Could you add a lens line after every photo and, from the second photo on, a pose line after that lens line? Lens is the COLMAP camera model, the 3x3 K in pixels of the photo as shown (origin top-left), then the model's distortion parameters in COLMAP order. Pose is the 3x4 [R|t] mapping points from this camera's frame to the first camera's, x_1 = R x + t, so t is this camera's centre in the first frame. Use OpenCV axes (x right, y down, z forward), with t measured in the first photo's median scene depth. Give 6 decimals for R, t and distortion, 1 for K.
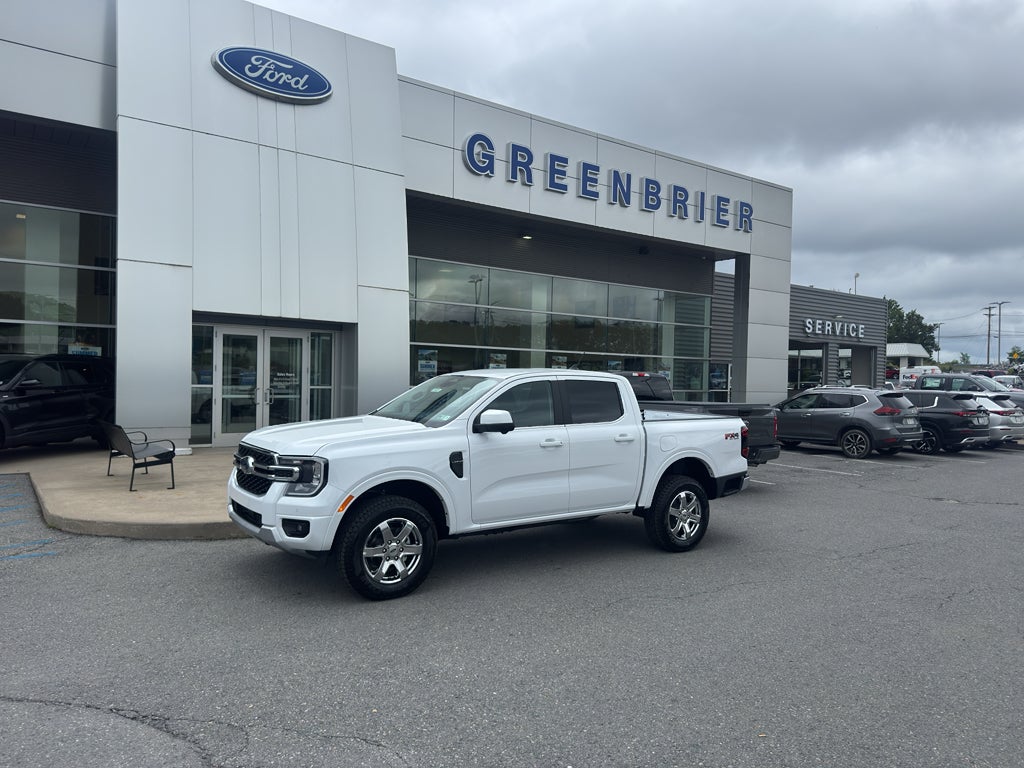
lens RADIAL K [[717.8, 0, 512.0], [0, 717.8, 384.0], [0, 0, 1]] dist [0.081032, -0.124231]
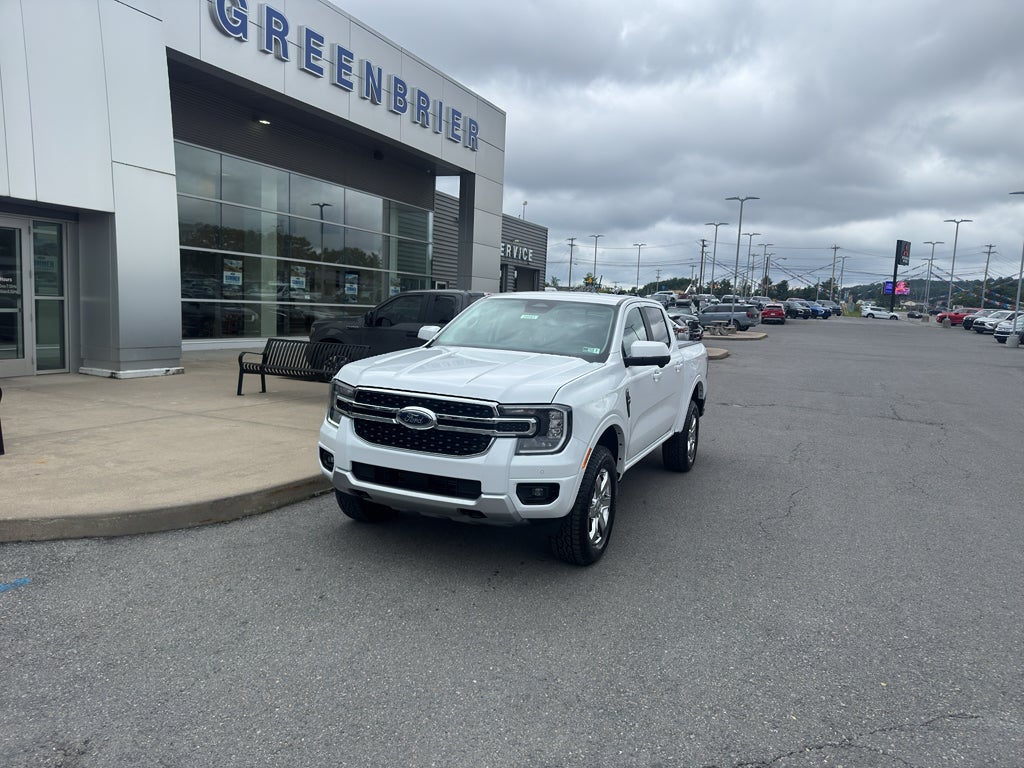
lens RADIAL K [[715.8, 0, 532.3], [0, 715.8, 378.0], [0, 0, 1]] dist [0.101795, -0.157605]
pose [[0.853029, -0.035296, 0.520668, -0.250466], [-0.023333, 0.994133, 0.105619, -0.003835], [-0.521341, -0.102245, 0.847201, 0.122488]]
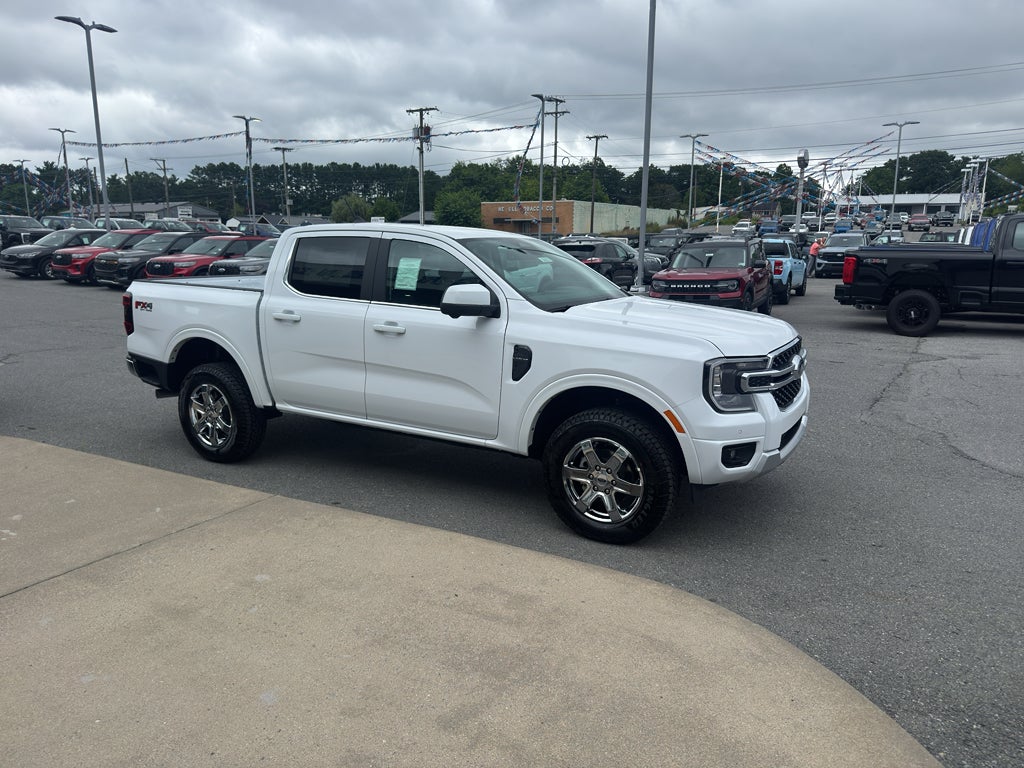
lens RADIAL K [[711.8, 0, 530.1], [0, 711.8, 386.9], [0, 0, 1]] dist [0.067244, -0.091598]
pose [[-0.425812, -0.209851, 0.880140, -0.351194], [-0.009875, 0.973753, 0.227393, -0.013570], [-0.904758, 0.088136, -0.416708, 0.605275]]
